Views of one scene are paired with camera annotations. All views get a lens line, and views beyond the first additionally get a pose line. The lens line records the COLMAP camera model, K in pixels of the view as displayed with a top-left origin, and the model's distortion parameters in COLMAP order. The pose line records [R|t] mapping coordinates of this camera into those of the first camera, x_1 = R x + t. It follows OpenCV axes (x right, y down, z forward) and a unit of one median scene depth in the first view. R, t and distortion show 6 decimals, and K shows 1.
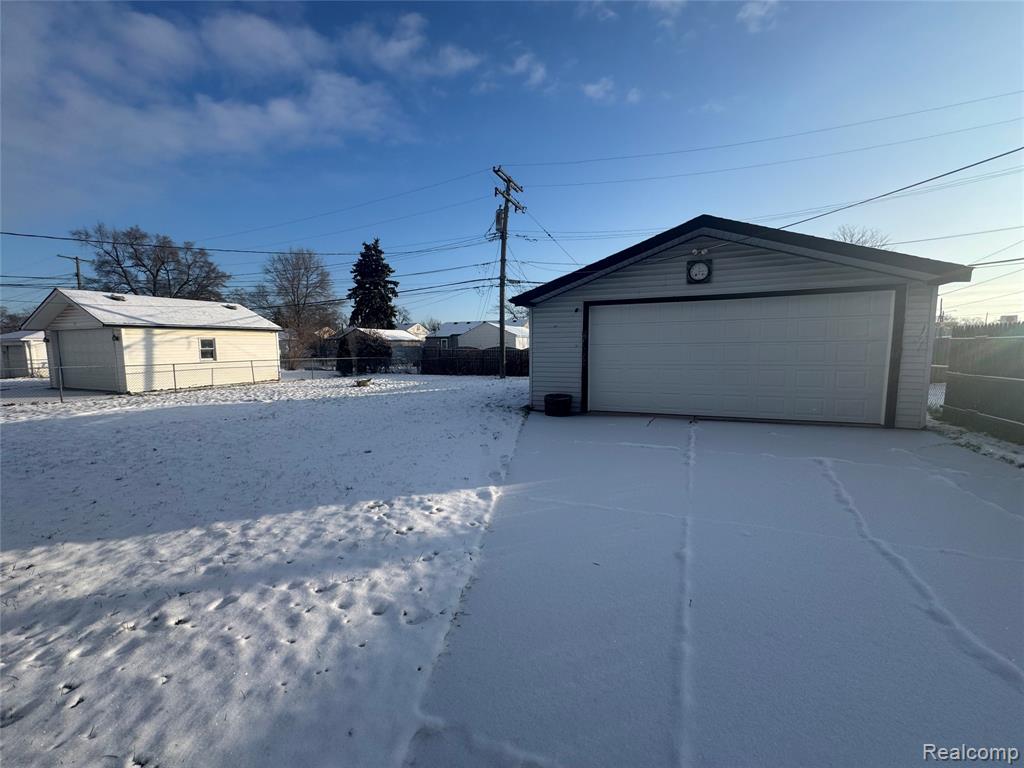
lens RADIAL K [[403.4, 0, 511.0], [0, 403.4, 387.5], [0, 0, 1]] dist [-0.003443, -0.000141]
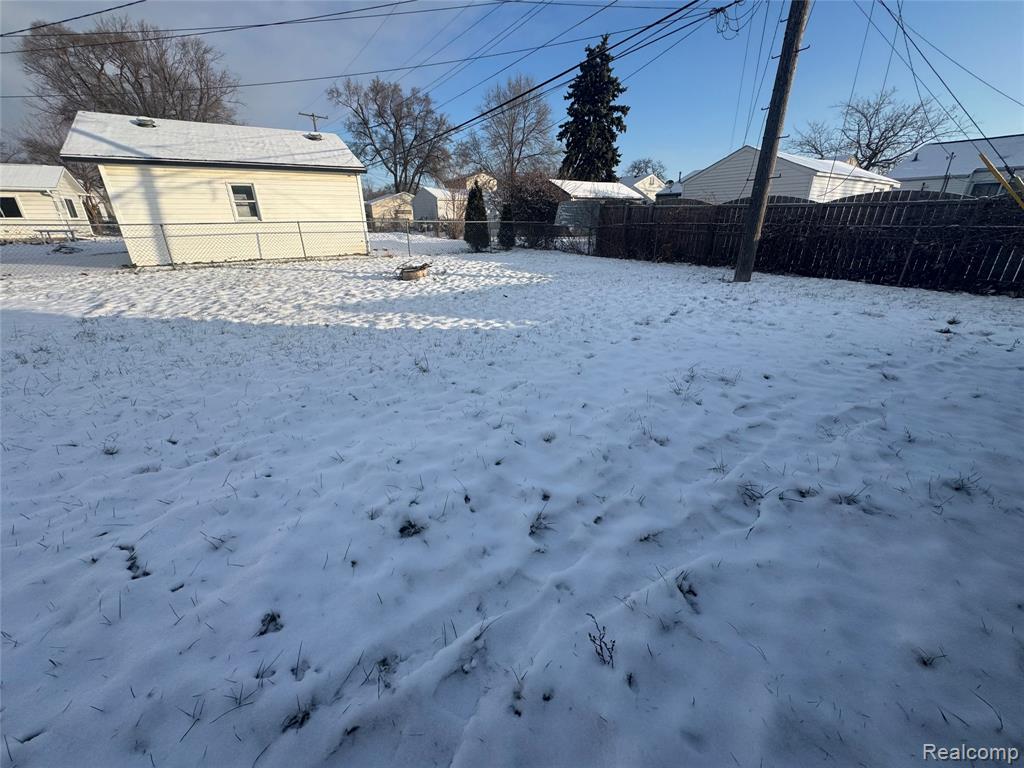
lens RADIAL K [[403.4, 0, 512.1], [0, 403.4, 385.4], [0, 0, 1]] dist [-0.003443, -0.000141]
pose [[0.833524, 0.219890, -0.506839, 0.006134], [-0.059768, 0.947889, 0.312946, -0.015990], [0.549240, -0.230555, 0.803231, 0.242493]]
